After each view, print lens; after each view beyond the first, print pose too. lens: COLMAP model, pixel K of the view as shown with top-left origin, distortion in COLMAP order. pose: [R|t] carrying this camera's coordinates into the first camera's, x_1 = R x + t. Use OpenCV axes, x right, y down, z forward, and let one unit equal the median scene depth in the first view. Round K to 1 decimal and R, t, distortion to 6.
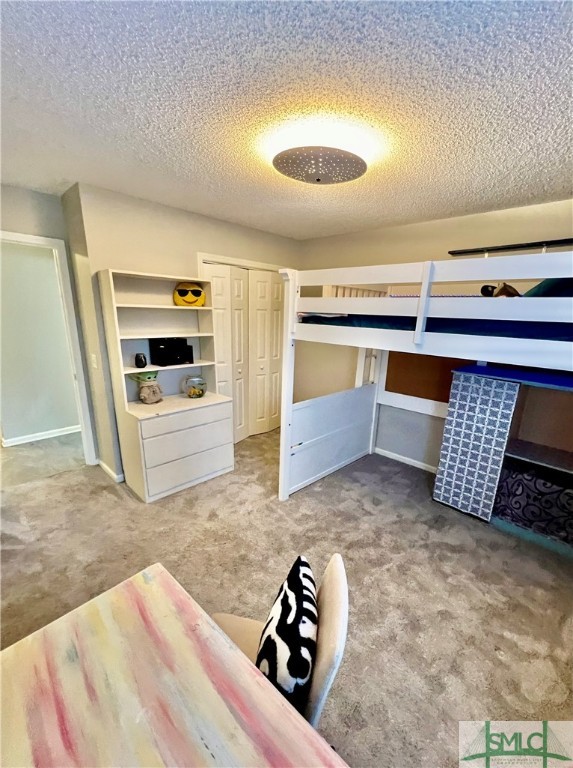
lens RADIAL K [[313.2, 0, 288.9], [0, 313.2, 382.1], [0, 0, 1]] dist [-0.000587, -0.000038]
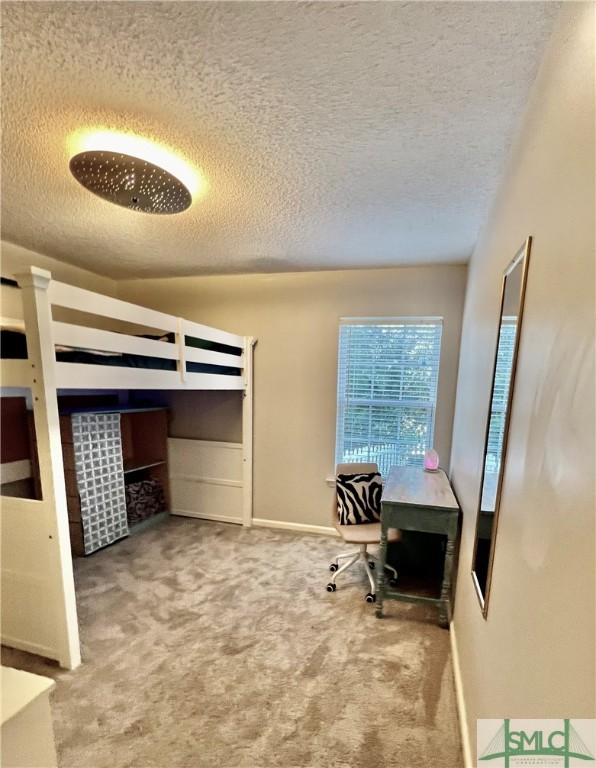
lens RADIAL K [[429.8, 0, 299.2], [0, 429.8, 385.7], [0, 0, 1]] dist [-0.000973, -0.000060]
pose [[-0.450113, -0.030857, 0.892438, -1.064856], [0.154862, 0.981562, 0.112045, -0.177540], [-0.879441, 0.188638, -0.437035, 1.058649]]
